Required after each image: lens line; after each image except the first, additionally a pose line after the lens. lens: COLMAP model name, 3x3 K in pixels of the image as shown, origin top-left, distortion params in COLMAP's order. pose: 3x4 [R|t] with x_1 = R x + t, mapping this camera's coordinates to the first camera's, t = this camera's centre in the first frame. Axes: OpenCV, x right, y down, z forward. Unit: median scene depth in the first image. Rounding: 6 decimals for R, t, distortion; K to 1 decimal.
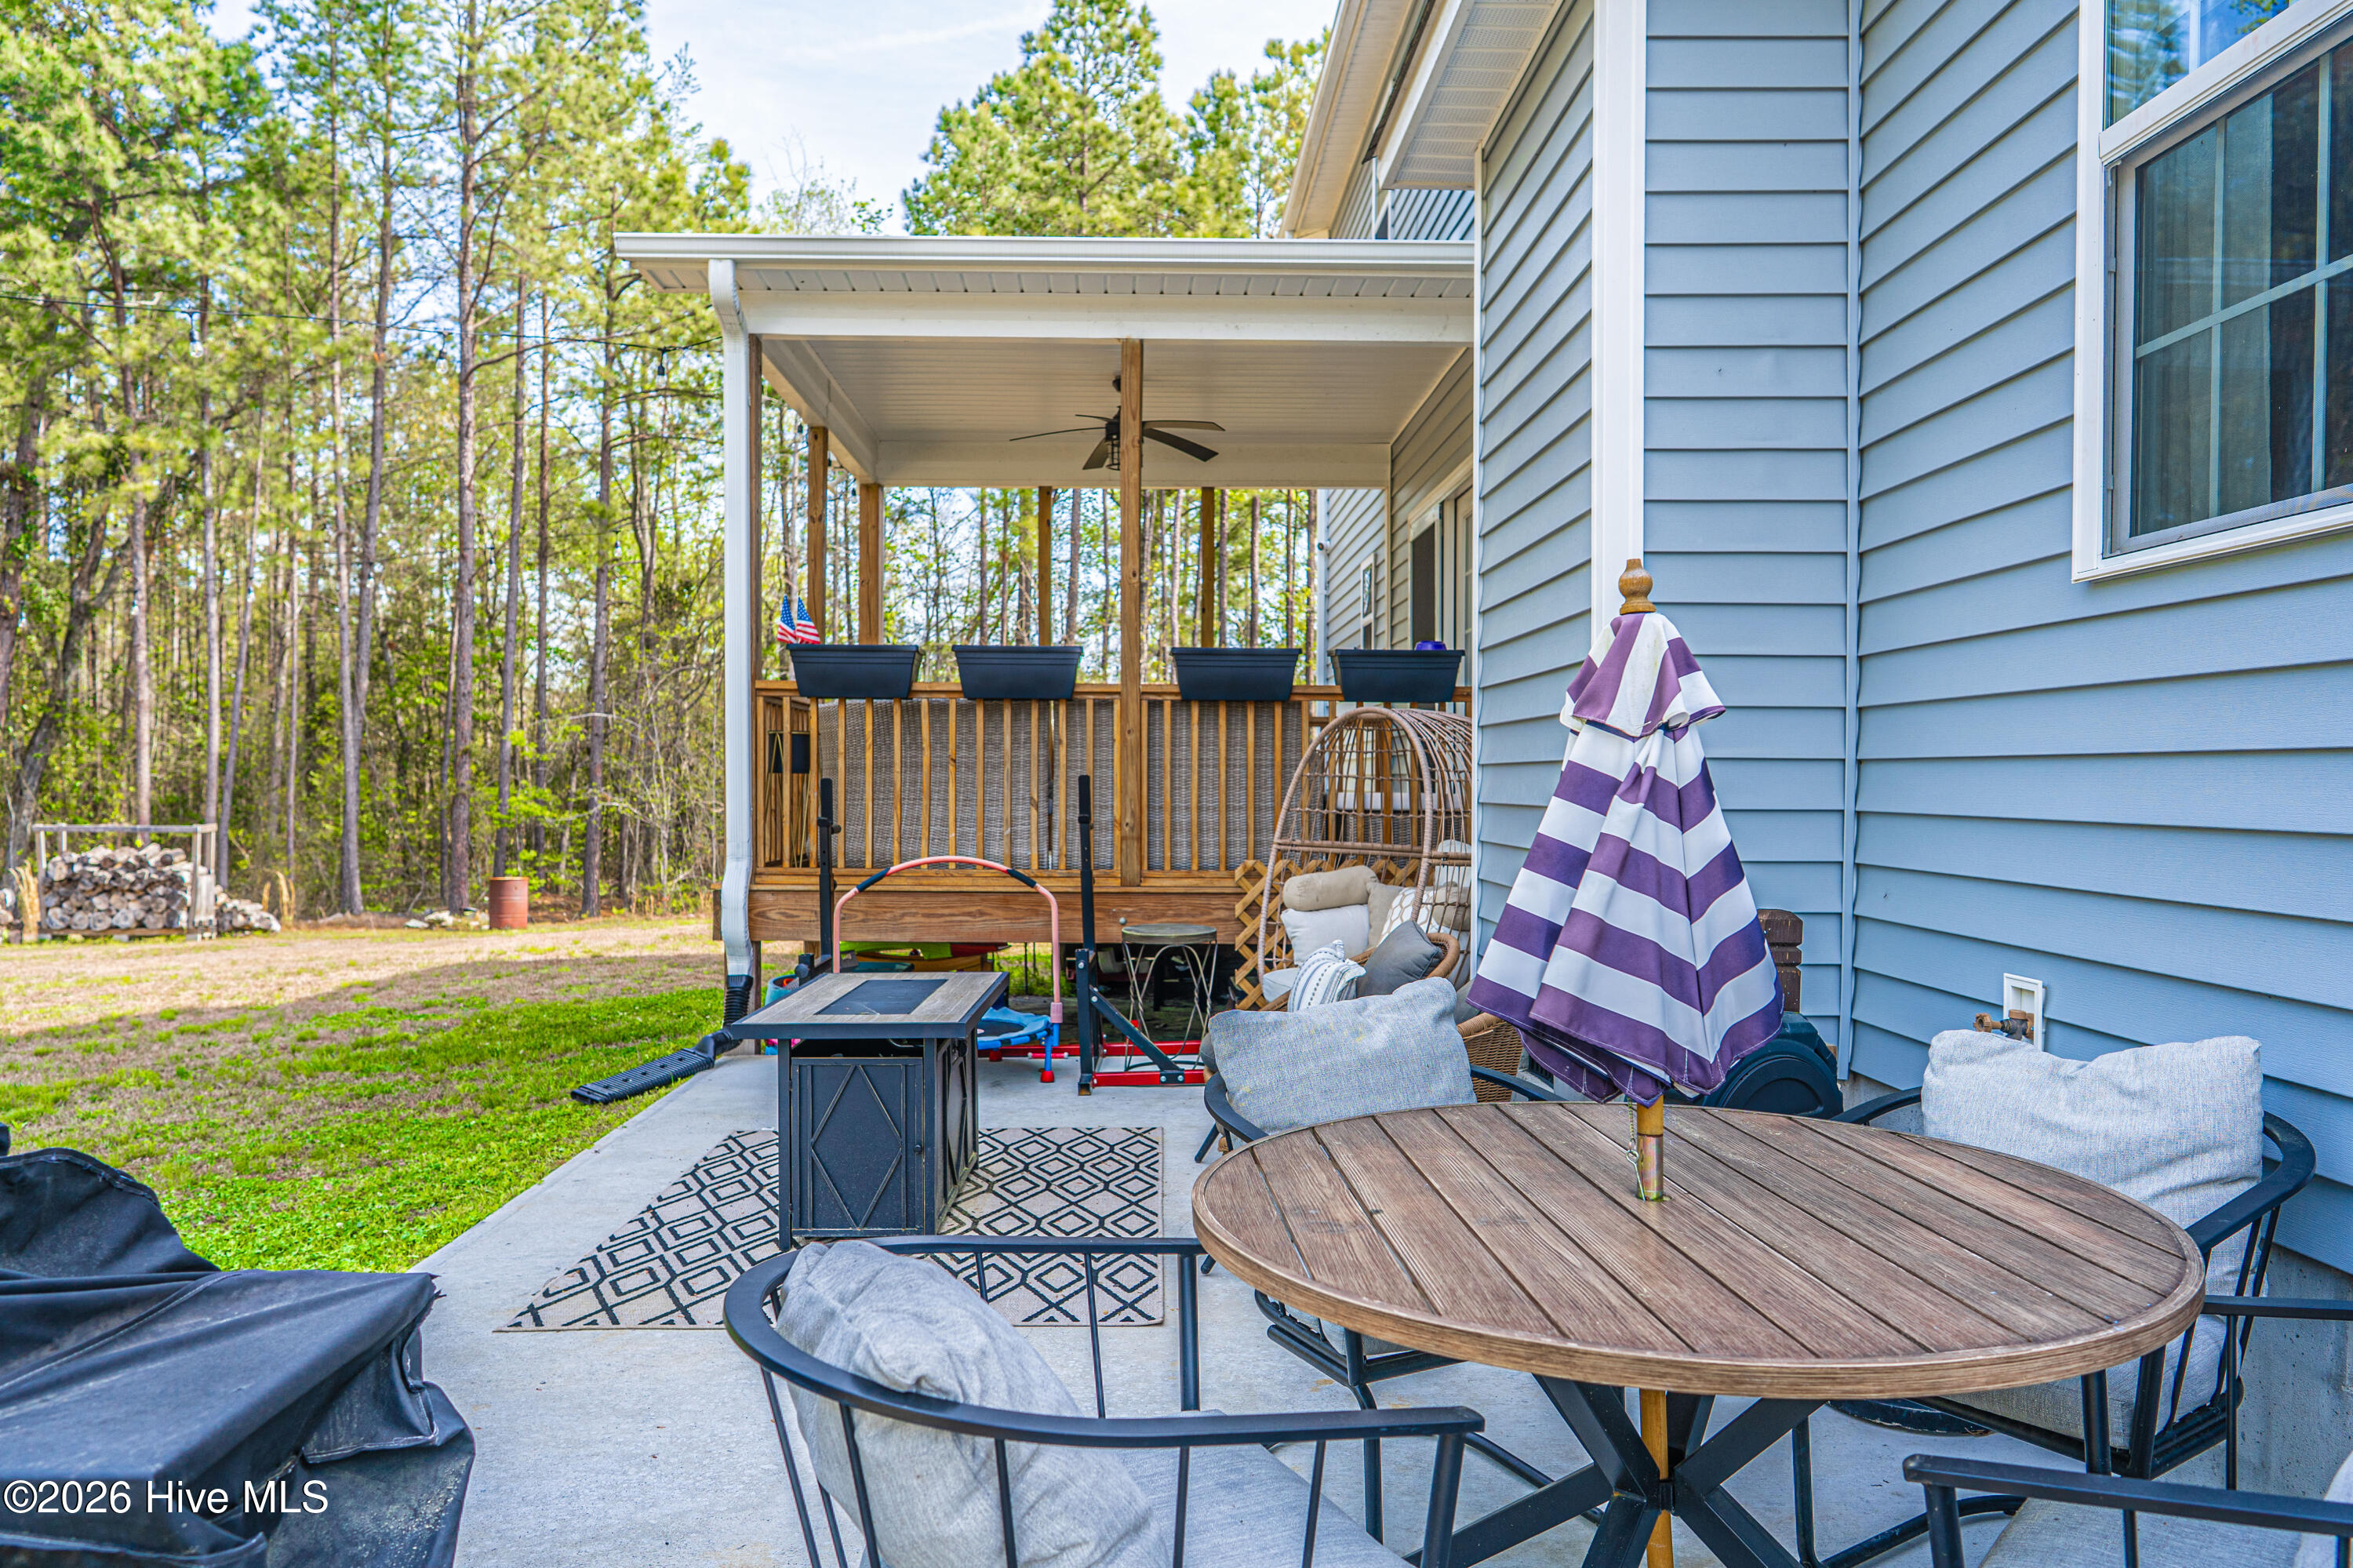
lens RADIAL K [[1594.4, 0, 1177.5], [0, 1594.4, 791.5], [0, 0, 1]] dist [-0.002777, 0.003982]
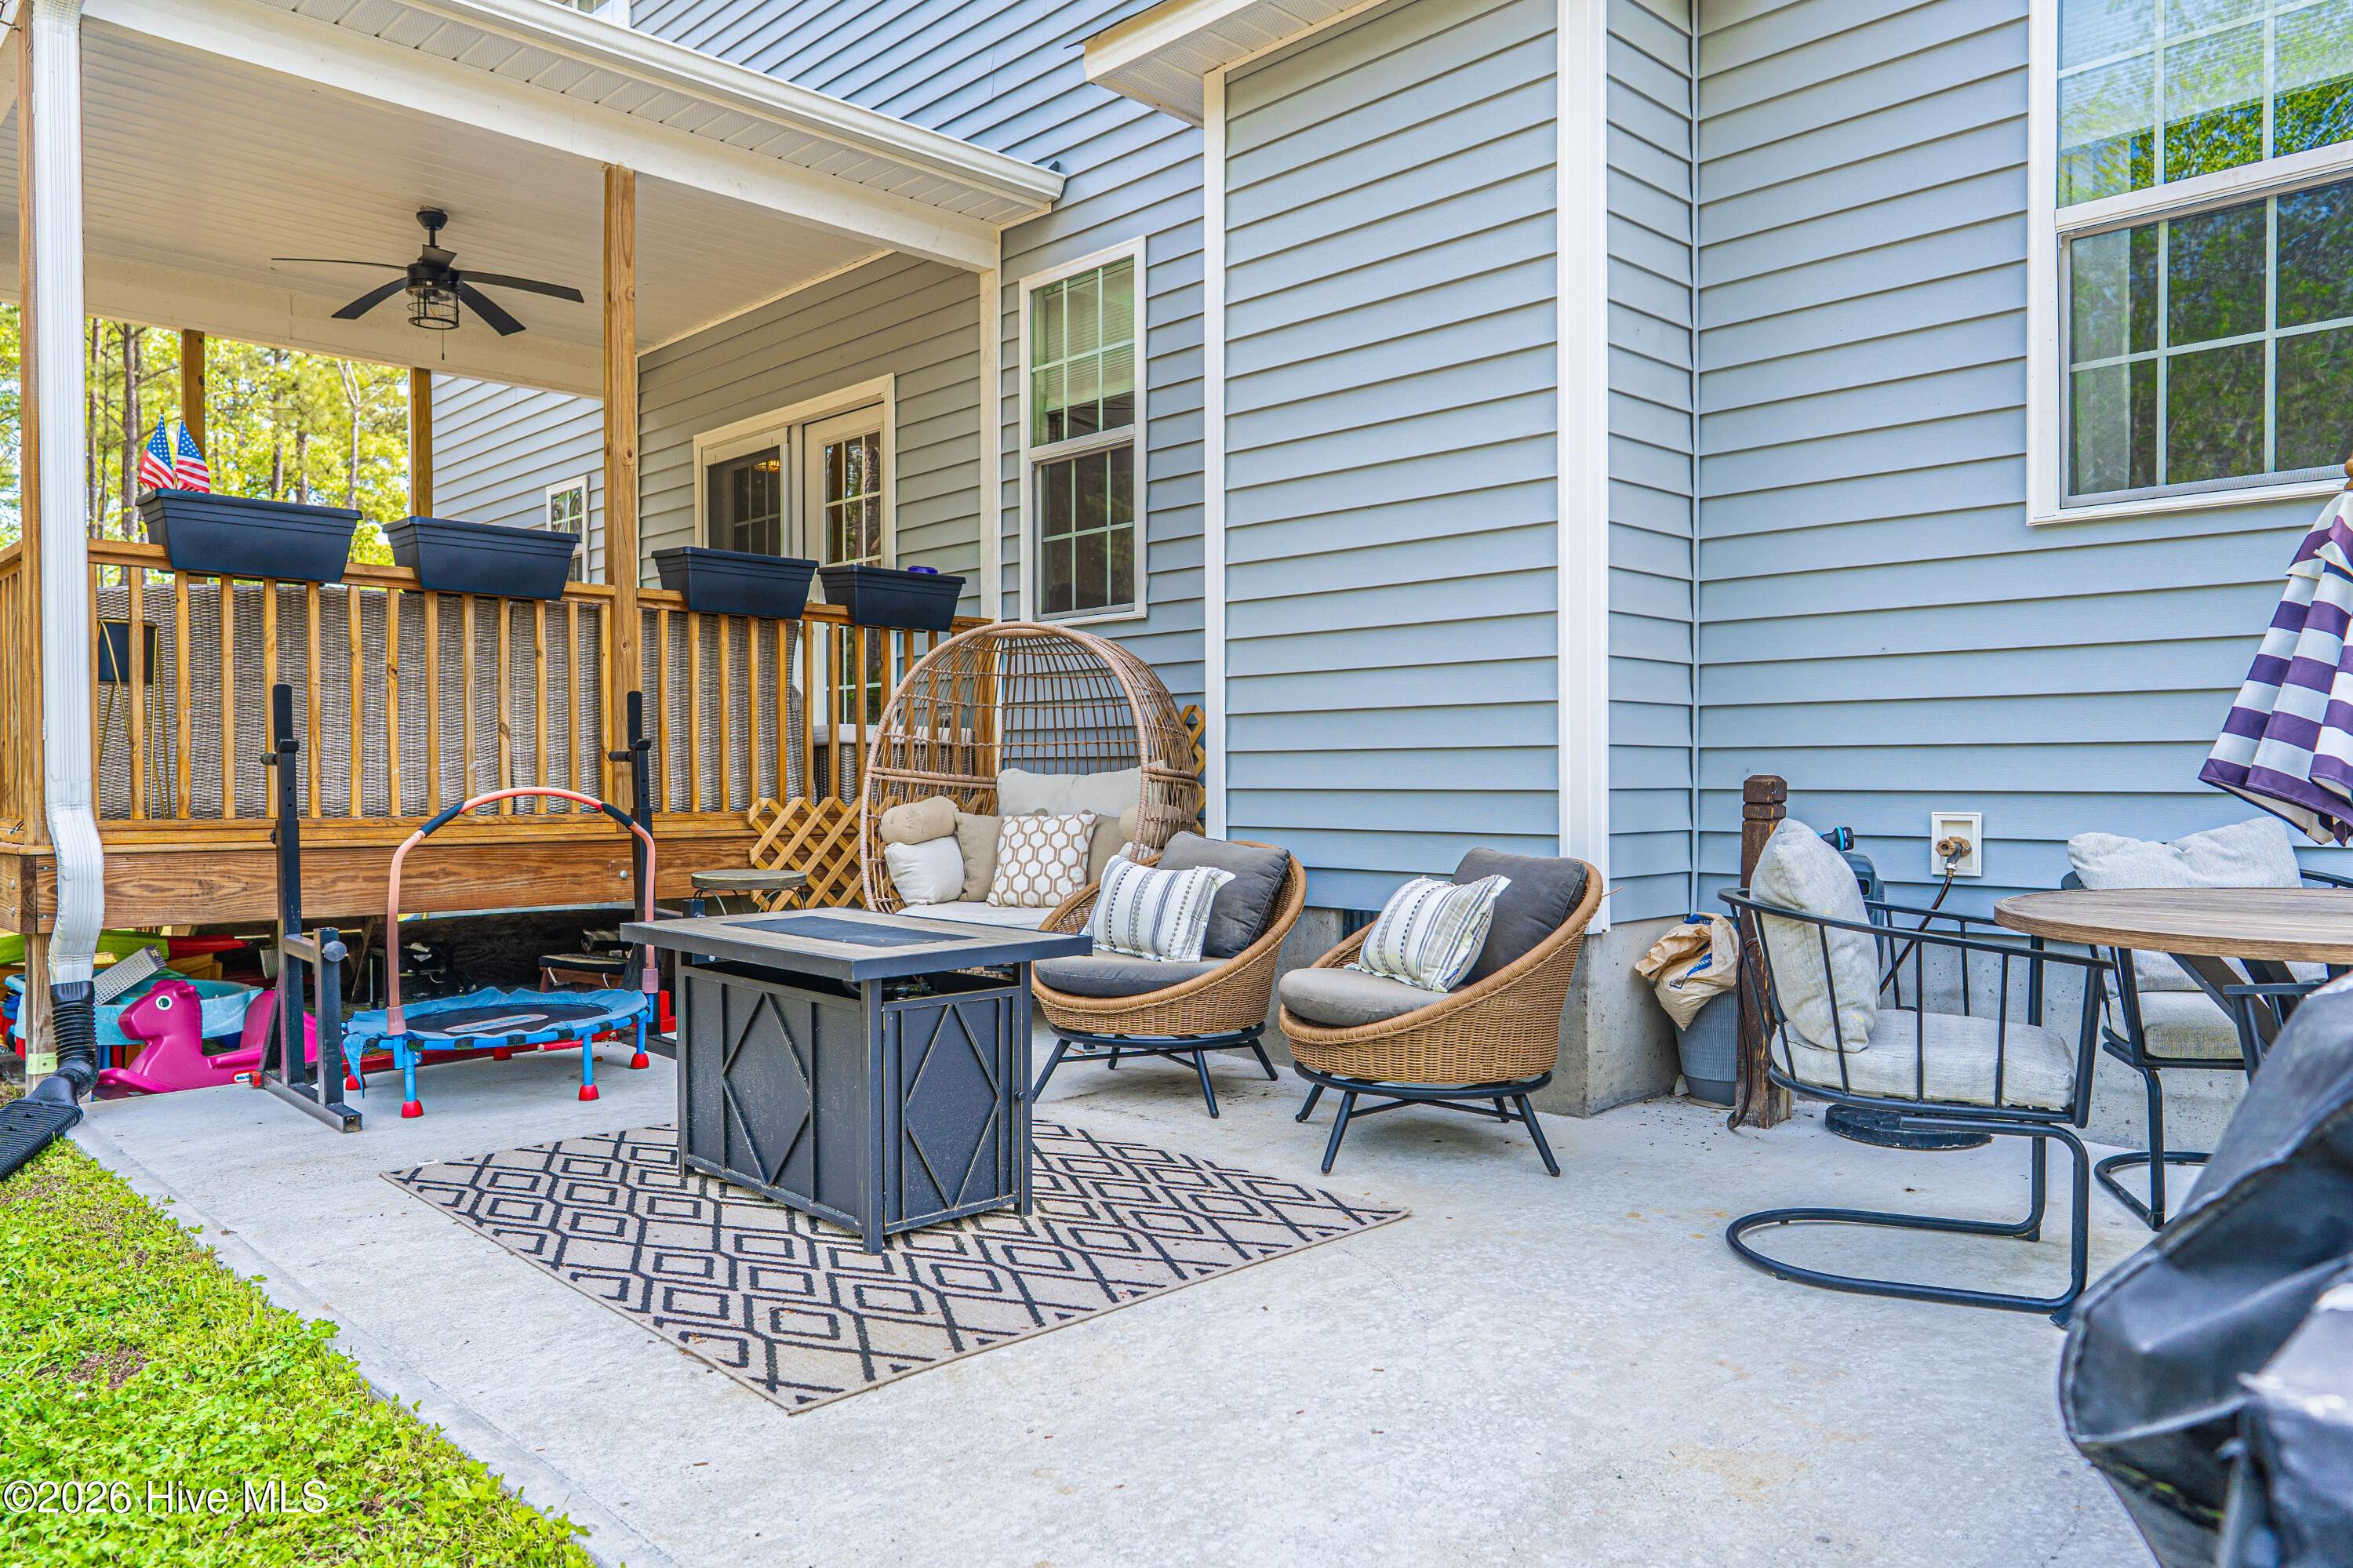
lens RADIAL K [[1594.4, 0, 1177.5], [0, 1594.4, 791.5], [0, 0, 1]] dist [-0.002777, 0.003982]
pose [[0.729711, -0.009752, 0.683686, -0.710964], [0.009872, 0.999944, 0.003727, 0.069047], [-0.683684, 0.004030, 0.729767, 0.367319]]
